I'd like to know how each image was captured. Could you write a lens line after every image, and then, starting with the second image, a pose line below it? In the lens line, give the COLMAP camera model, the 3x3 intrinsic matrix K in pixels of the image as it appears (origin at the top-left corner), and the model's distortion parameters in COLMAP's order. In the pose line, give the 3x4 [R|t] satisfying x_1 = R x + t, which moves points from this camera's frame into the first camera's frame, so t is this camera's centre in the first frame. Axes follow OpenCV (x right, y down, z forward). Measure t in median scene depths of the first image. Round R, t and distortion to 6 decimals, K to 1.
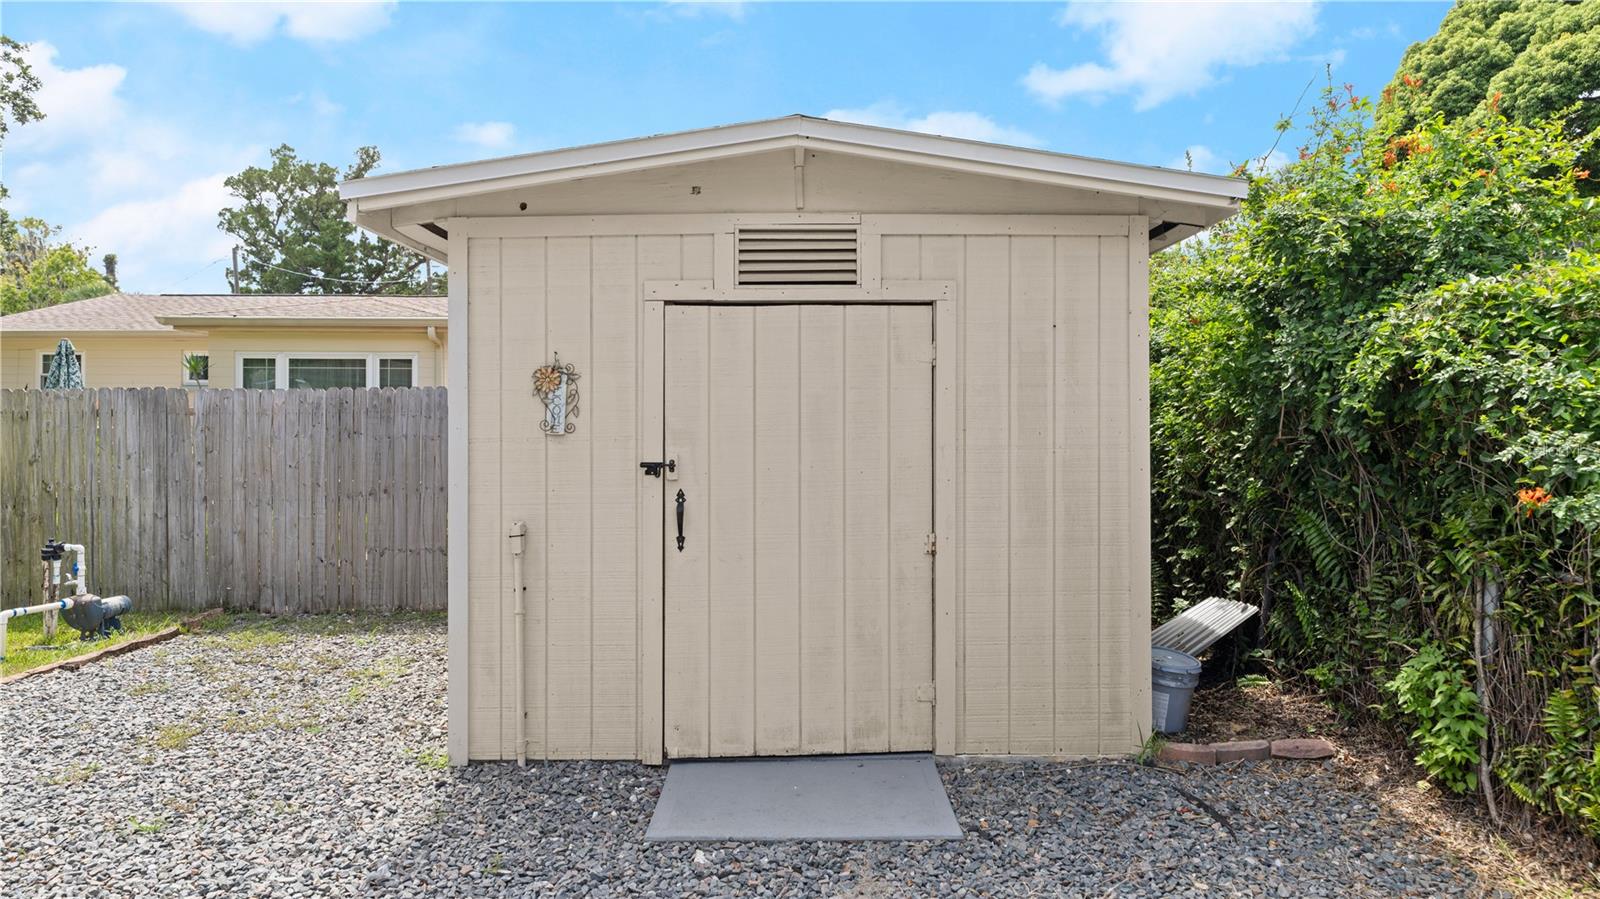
lens RADIAL K [[1017.9, 0, 805.6], [0, 1017.9, 408.7], [0, 0, 1]] dist [0.004652, -0.000297]
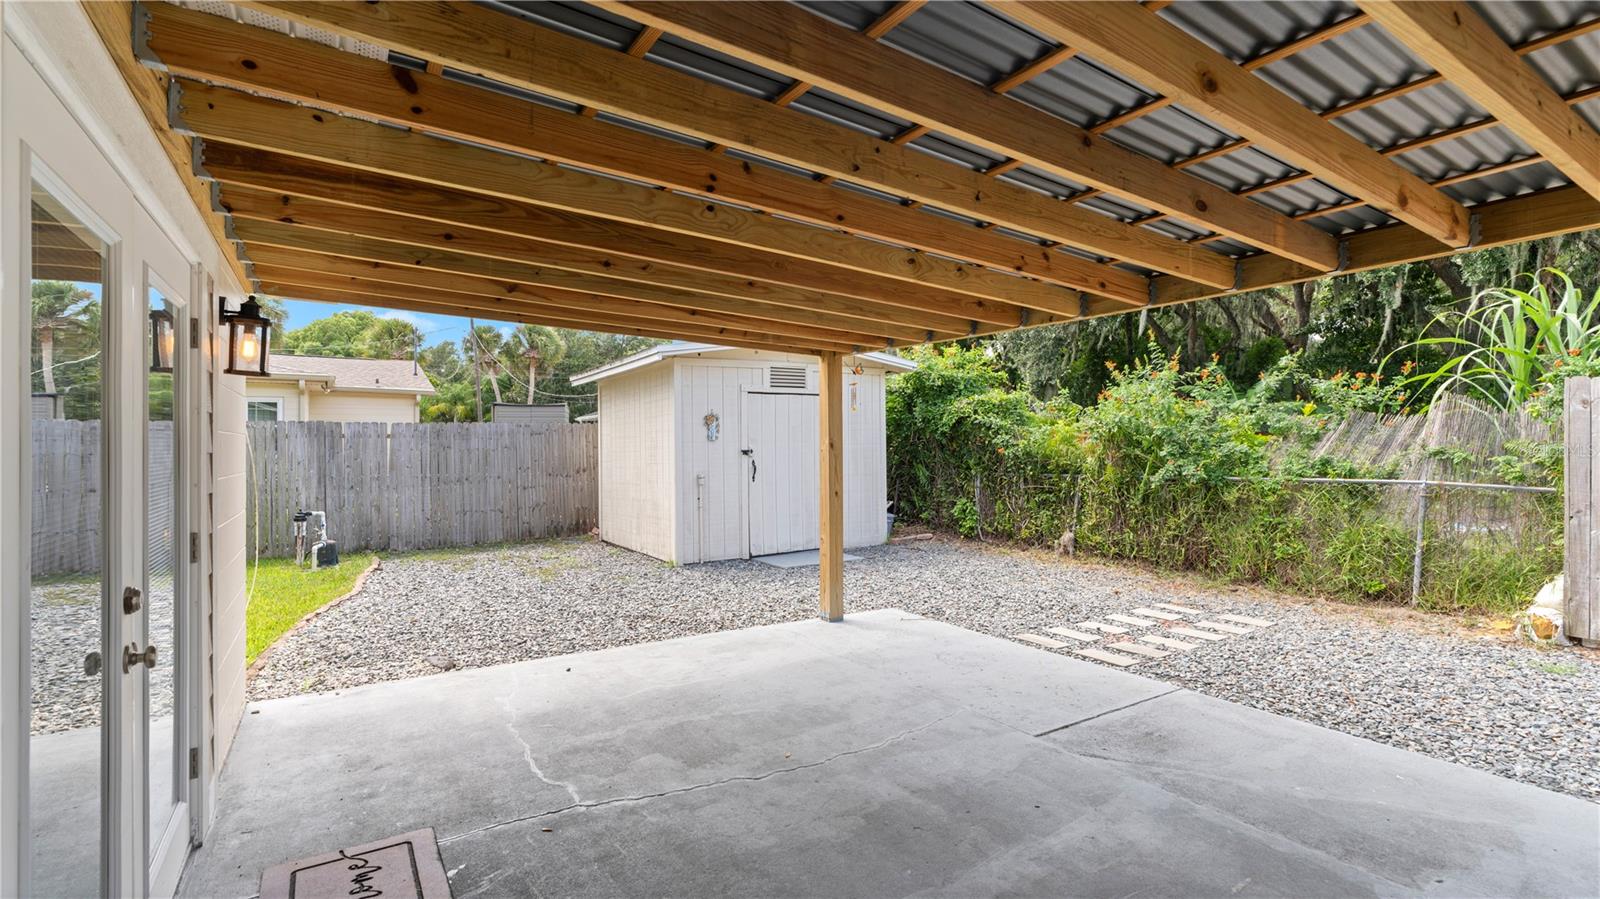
lens RADIAL K [[740.4, 0, 800.0], [0, 740.4, 449.5], [0, 0, 1]] dist [-0.018942, -0.000103]
pose [[0.849019, -0.009476, 0.528278, -0.678539], [0.005553, 0.999944, 0.009013, 0.021092], [-0.528334, -0.004719, 0.849024, -0.488911]]
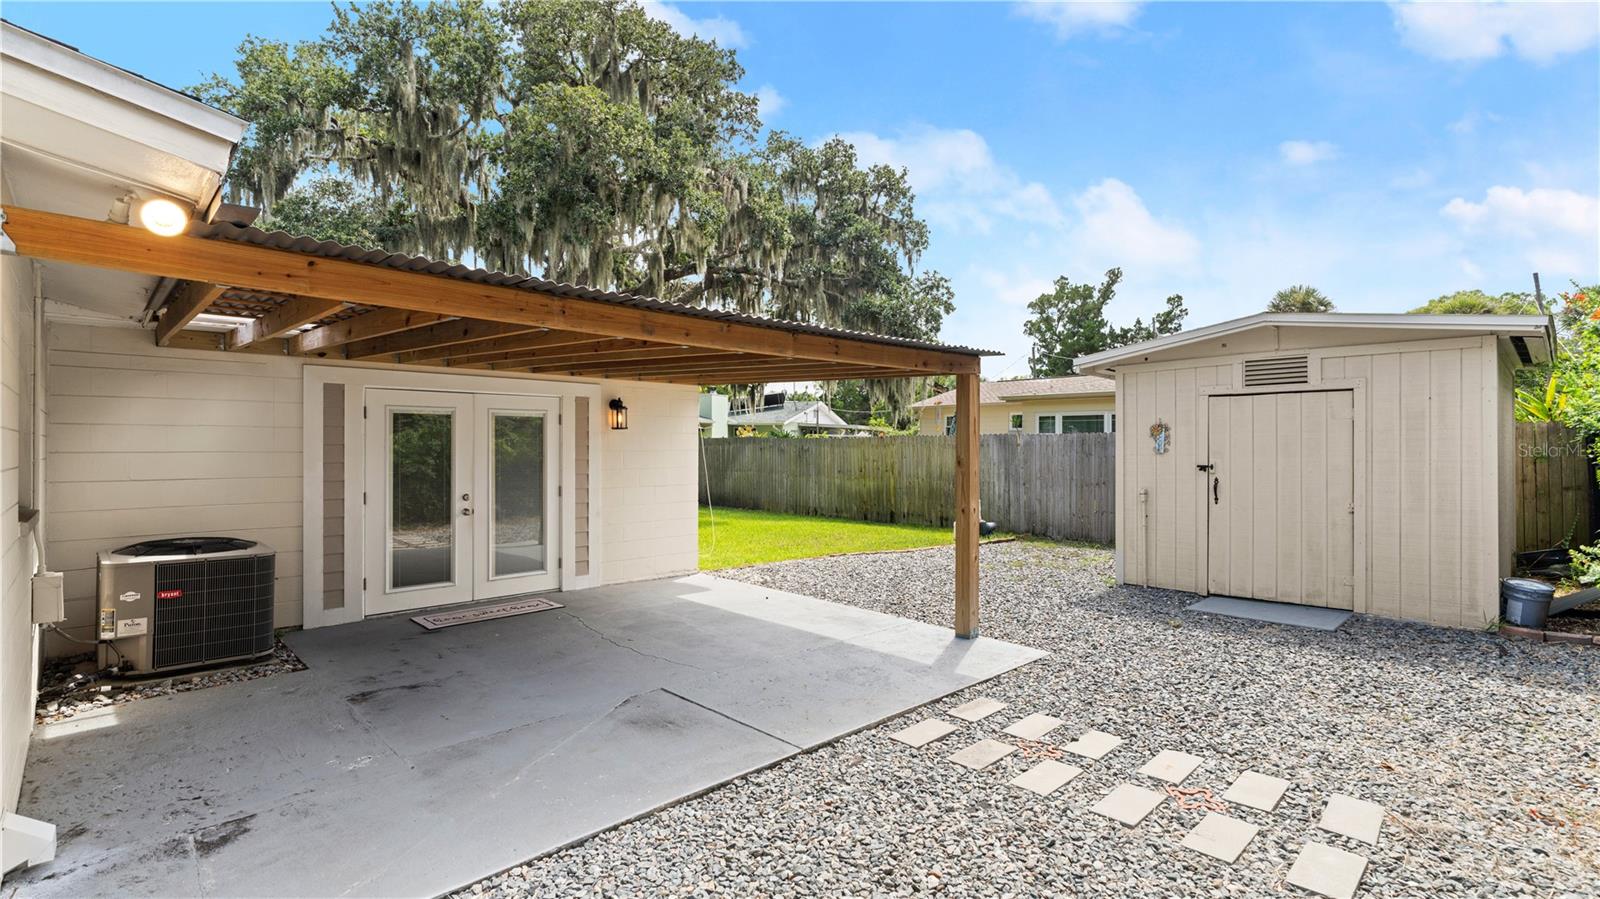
lens RADIAL K [[740.4, 0, 800.0], [0, 740.4, 449.5], [0, 0, 1]] dist [-0.018942, -0.000103]
pose [[0.685542, 0.002872, -0.728027, 0.276869], [0.002781, 0.999975, 0.006564, 0.002148], [0.728028, -0.006524, 0.685517, -0.512722]]
